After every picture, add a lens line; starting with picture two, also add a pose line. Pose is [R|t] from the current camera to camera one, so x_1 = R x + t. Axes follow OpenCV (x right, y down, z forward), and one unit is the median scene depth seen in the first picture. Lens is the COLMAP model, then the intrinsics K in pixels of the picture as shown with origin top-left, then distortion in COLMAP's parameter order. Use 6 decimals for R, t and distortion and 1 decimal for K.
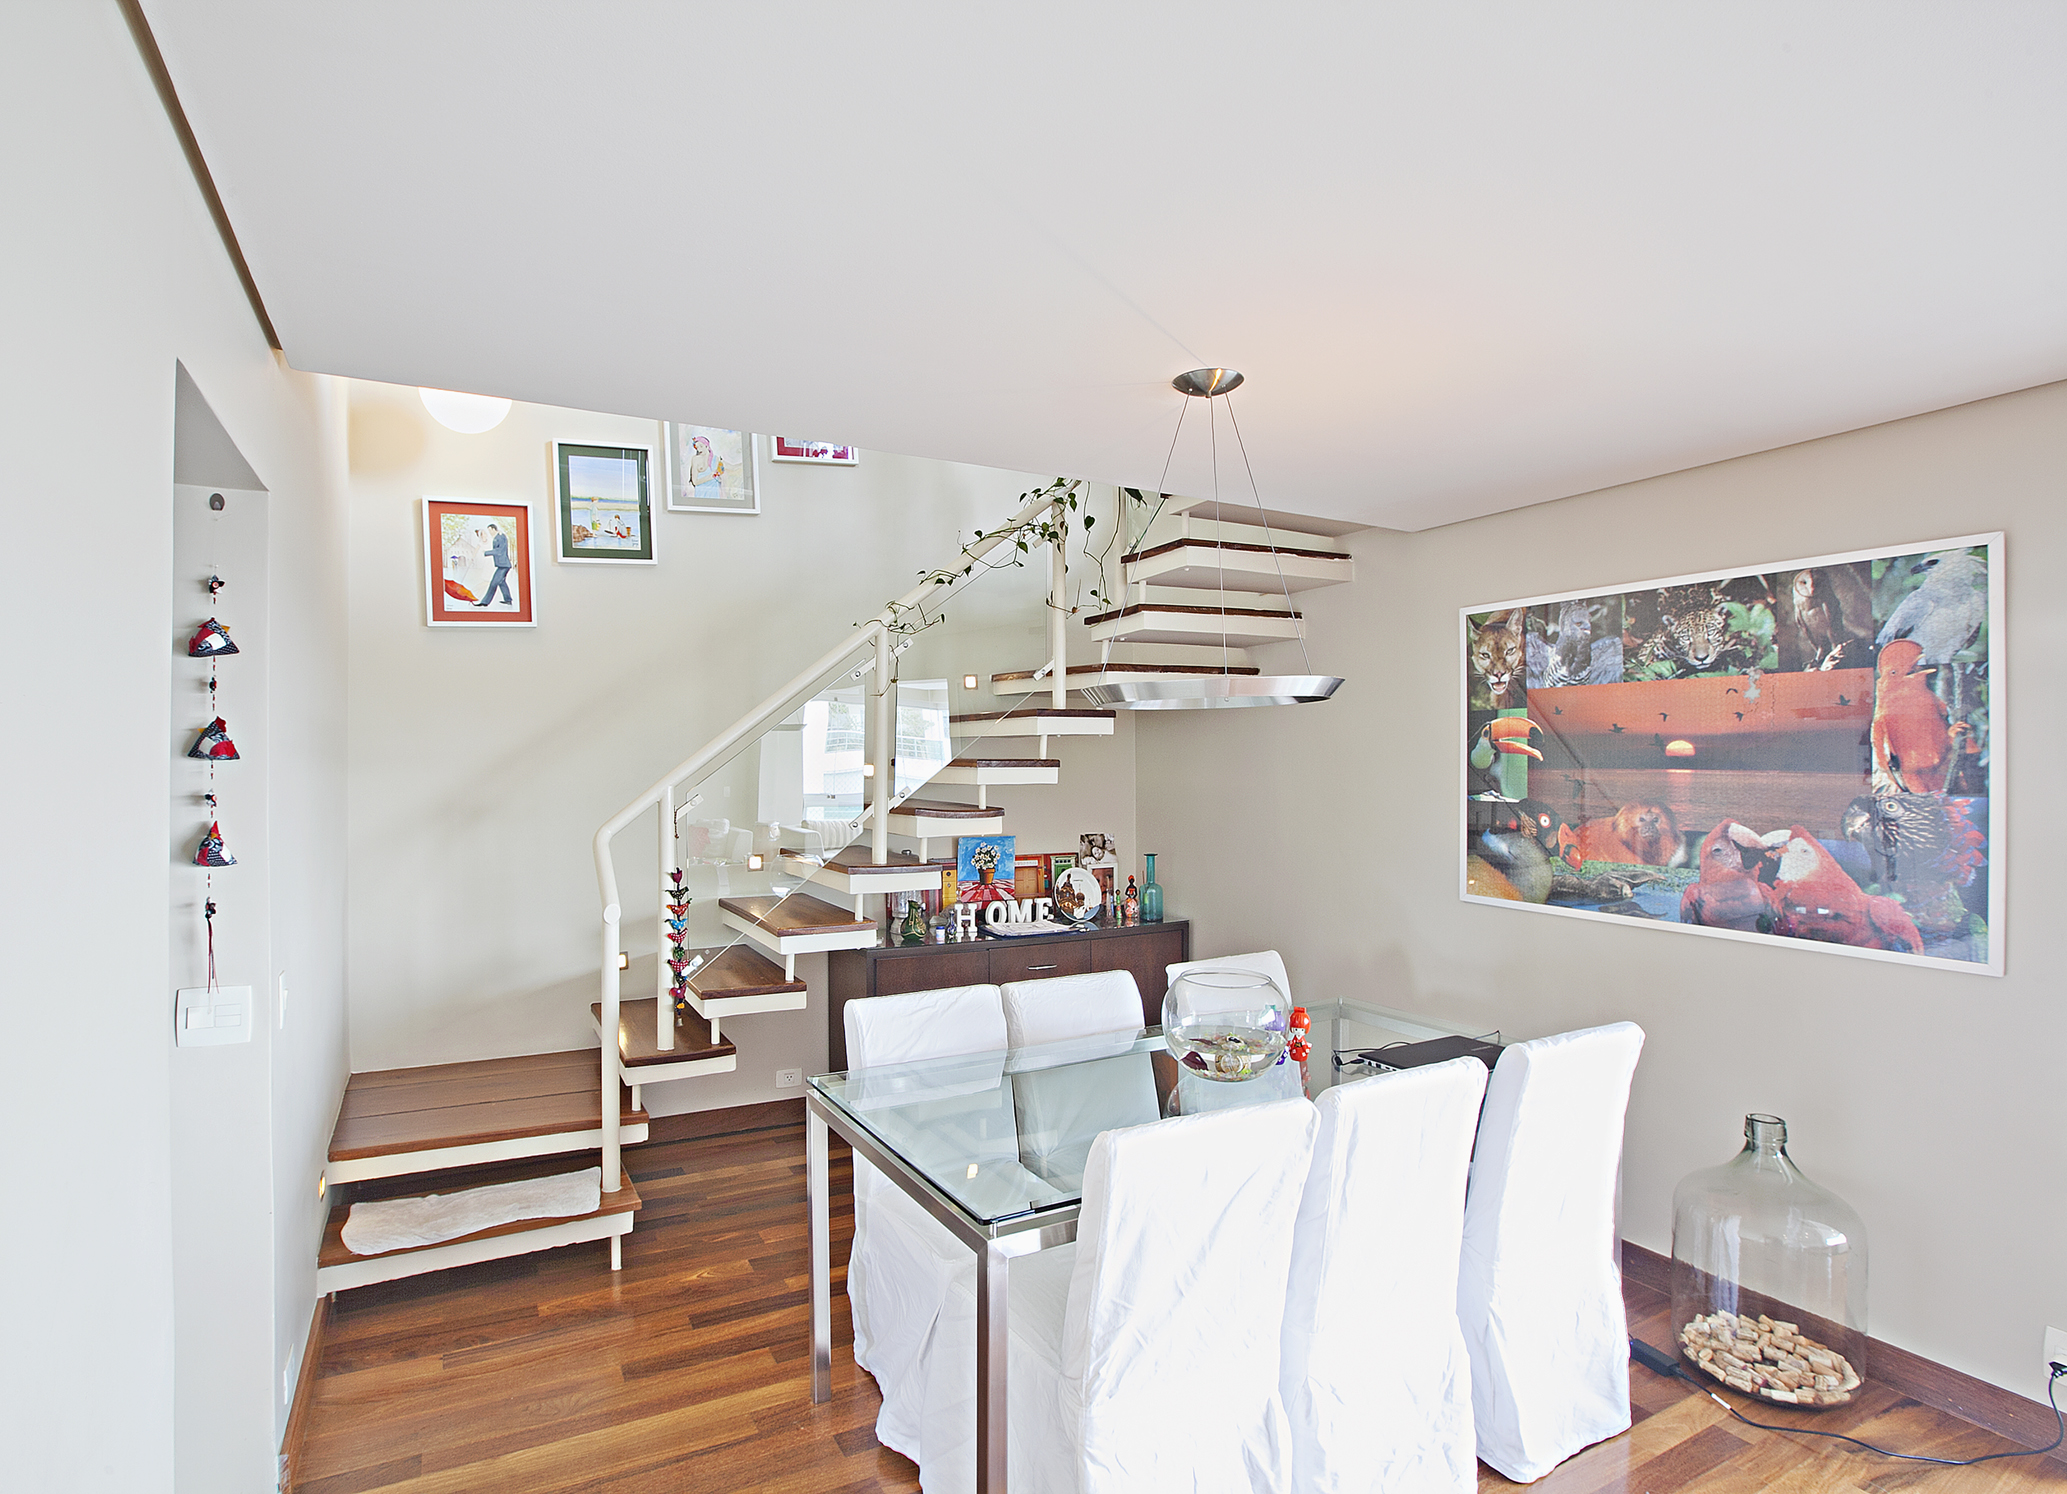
lens RADIAL K [[1038.3, 0, 1025.4], [0, 1038.3, 759.4], [0, 0, 1]] dist [-0.064542, 0.000453]
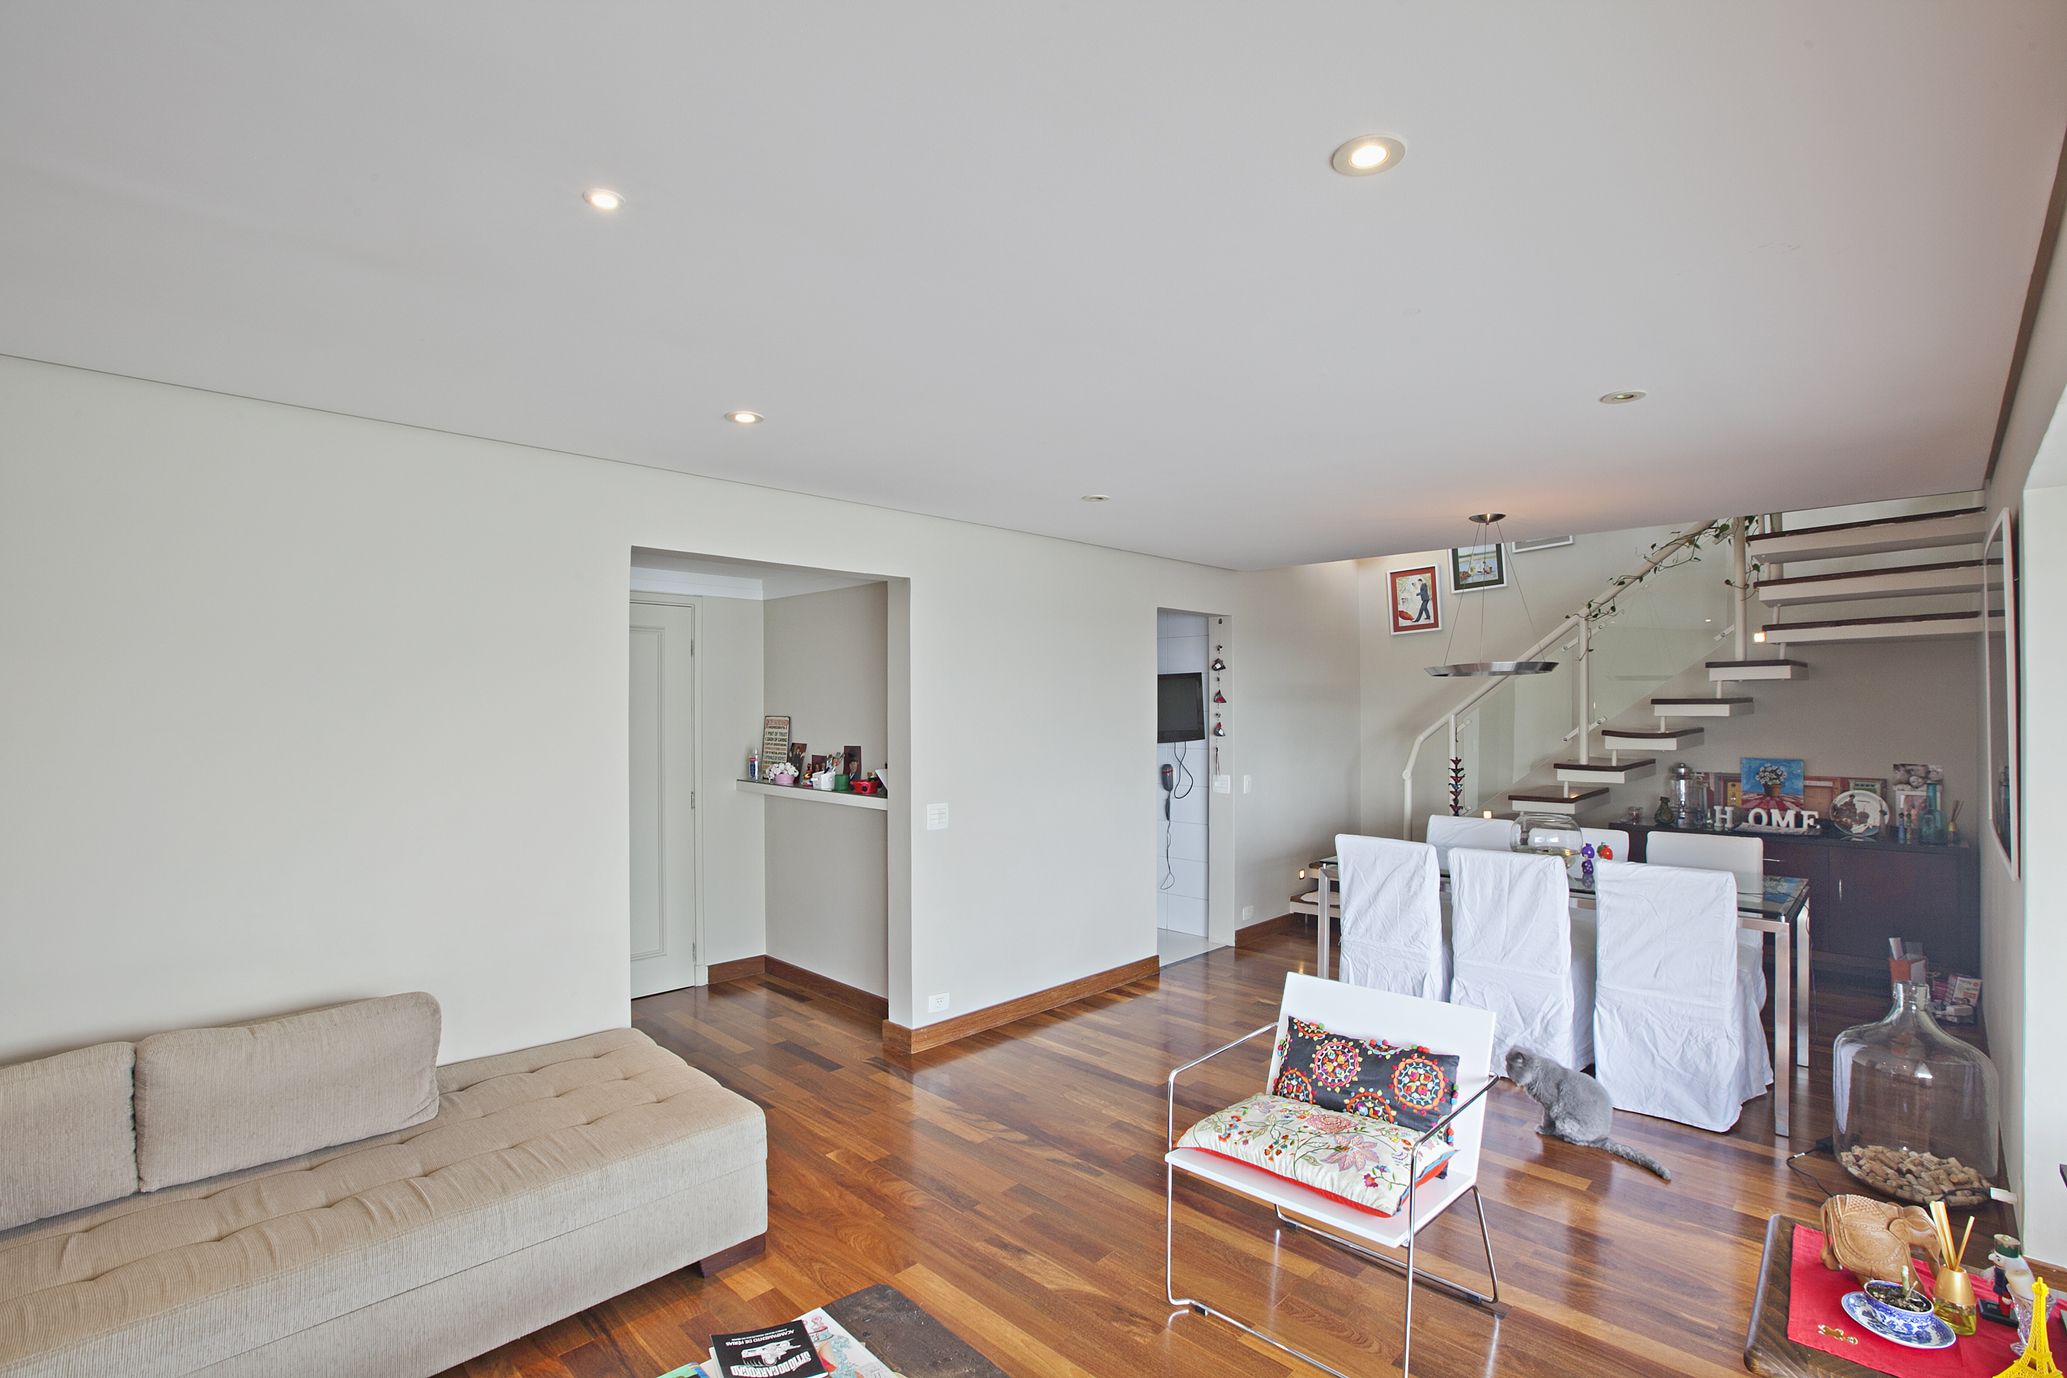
lens RADIAL K [[952.2, 0, 1042.2], [0, 952.2, 697.5], [0, 0, 1]] dist [-0.053494, 0.014871]
pose [[0.323043, -0.008754, -0.946344, 0.901413], [0.009328, 0.999938, -0.006066, -0.001986], [0.946338, -0.006868, 0.323105, -0.247666]]
